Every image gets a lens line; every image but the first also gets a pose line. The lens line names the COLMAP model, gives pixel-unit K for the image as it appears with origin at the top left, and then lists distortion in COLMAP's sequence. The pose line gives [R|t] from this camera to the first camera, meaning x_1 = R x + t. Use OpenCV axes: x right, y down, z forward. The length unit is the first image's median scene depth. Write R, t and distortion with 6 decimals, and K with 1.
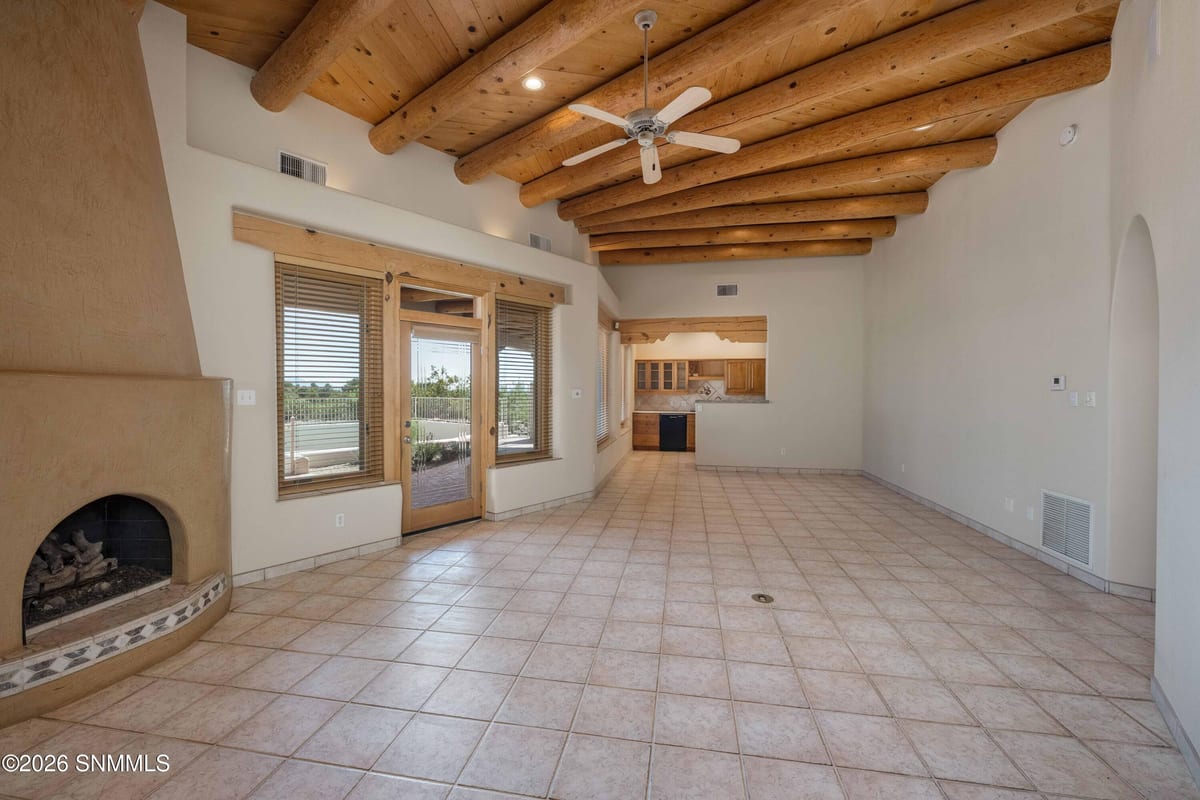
lens RADIAL K [[499.2, 0, 595.0], [0, 499.2, 395.1], [0, 0, 1]] dist [-0.003165, -0.000060]
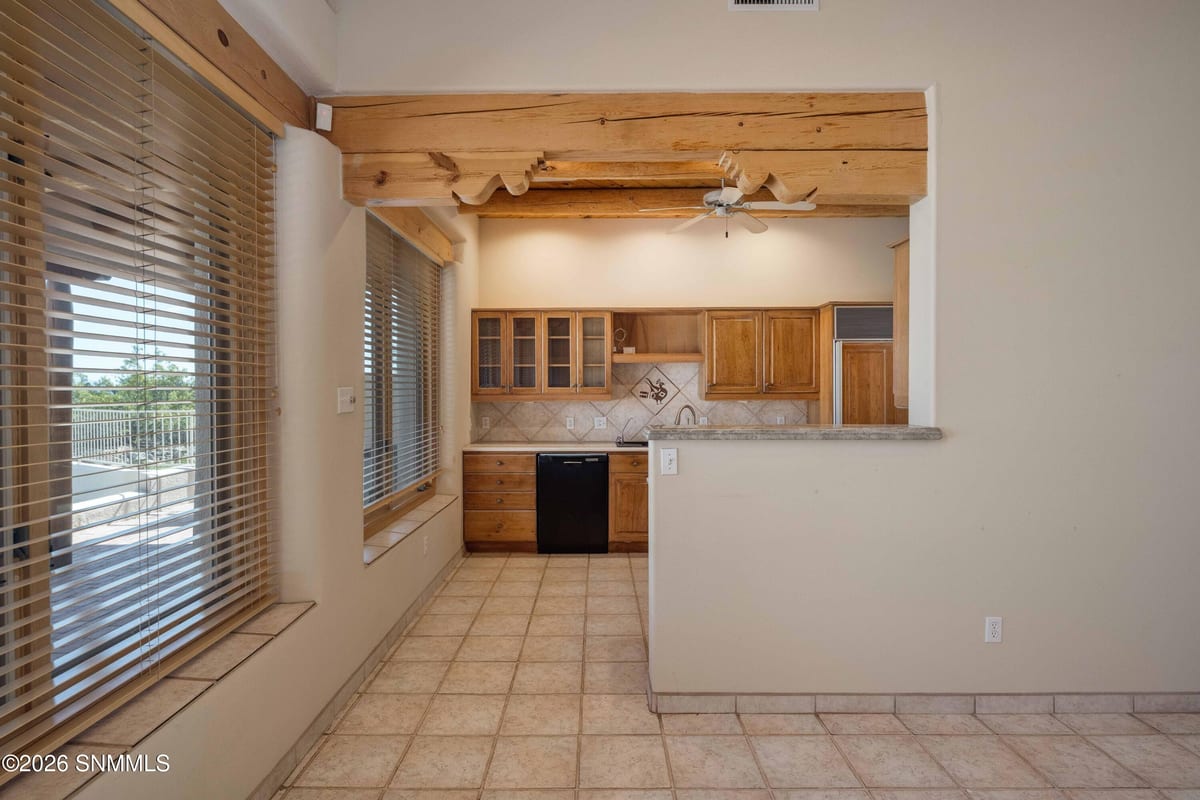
lens RADIAL K [[613.4, 0, 600.0], [0, 613.4, 400.0], [0, 0, 1]] dist [0.000211, 0.000037]
pose [[0.983711, -0.009424, 0.179511, 0.174464], [0.008260, 0.999940, 0.007228, -0.009038], [-0.179568, -0.005628, 0.983729, 1.002719]]
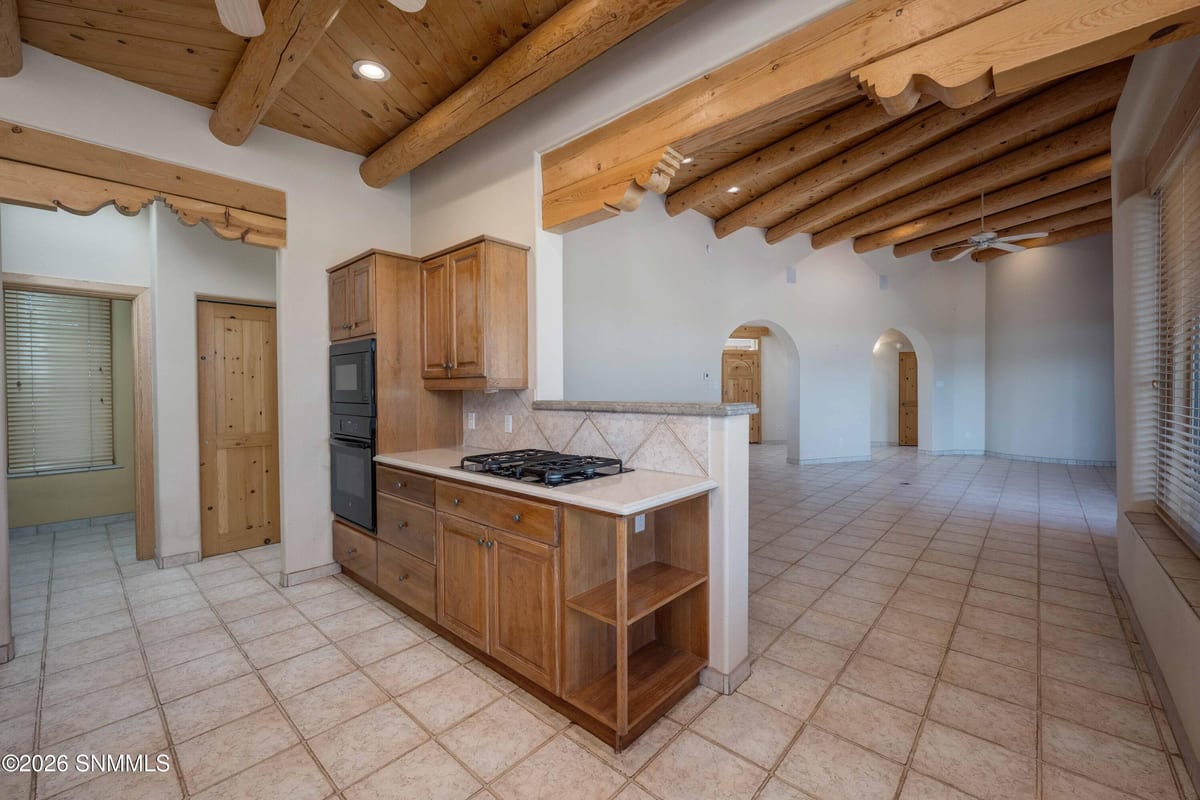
lens RADIAL K [[485.9, 0, 595.0], [0, 485.9, 395.1], [0, 0, 1]] dist [-0.004140, -0.000266]
pose [[-0.844549, -0.005498, 0.535449, 0.191217], [0.009445, 0.999639, 0.025163, -0.001496], [-0.535394, 0.026309, -0.844192, 1.762982]]
